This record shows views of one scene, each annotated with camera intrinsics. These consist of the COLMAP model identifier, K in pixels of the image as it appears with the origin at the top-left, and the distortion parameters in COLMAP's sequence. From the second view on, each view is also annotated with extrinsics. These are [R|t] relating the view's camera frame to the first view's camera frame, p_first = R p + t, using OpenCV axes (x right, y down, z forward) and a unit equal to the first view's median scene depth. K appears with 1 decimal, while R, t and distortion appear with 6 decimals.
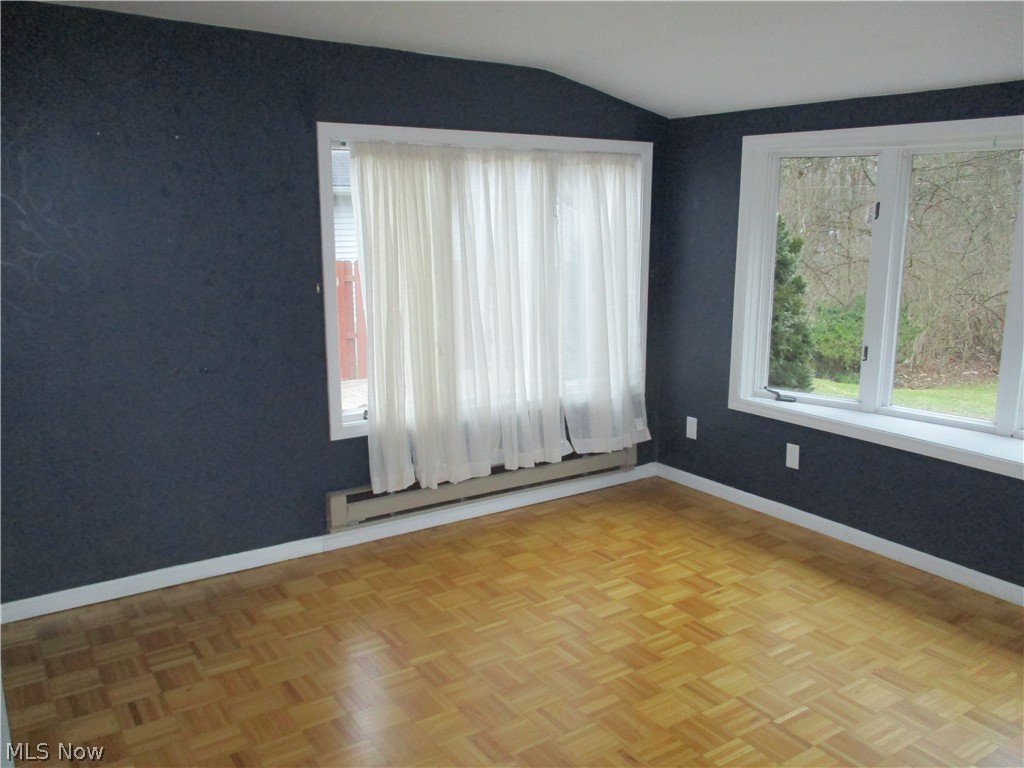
lens RADIAL K [[877.7, 0, 511.8], [0, 877.7, 387.5], [0, 0, 1]] dist [-0.009581, 0.006159]
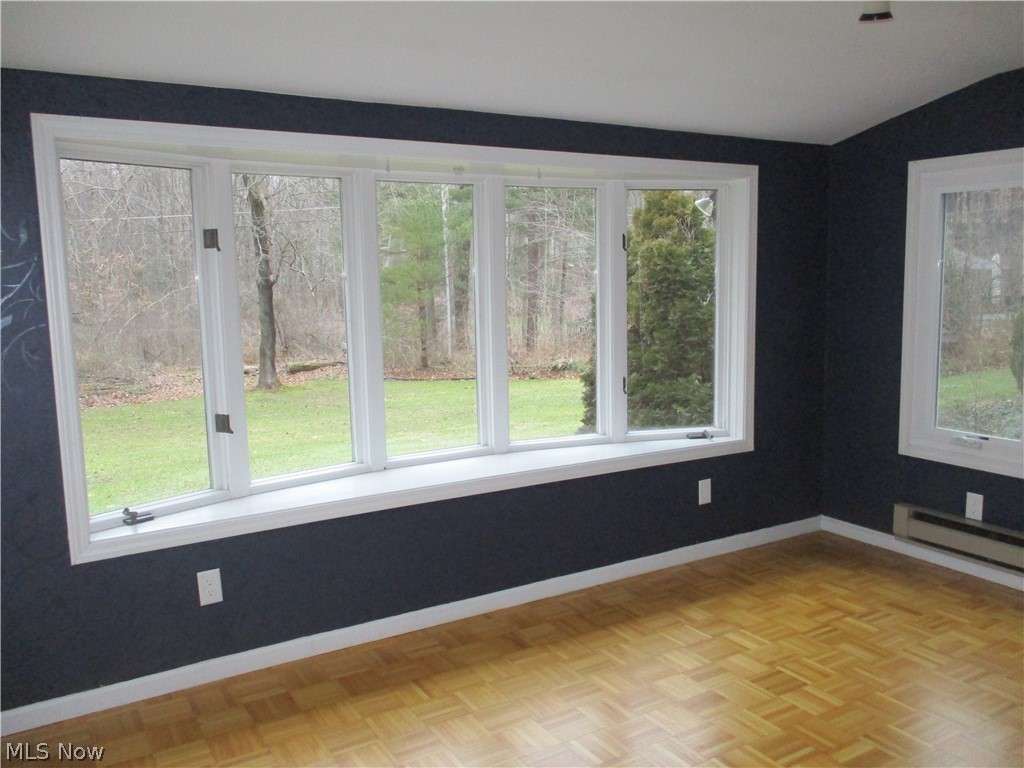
lens RADIAL K [[877.7, 0, 514.8], [0, 877.7, 384.2], [0, 0, 1]] dist [-0.009581, 0.006159]
pose [[0.045903, -0.136450, 0.989583, -0.381041], [0.224878, 0.966611, 0.122851, -0.123388], [-0.973305, 0.216896, 0.075055, 0.767731]]
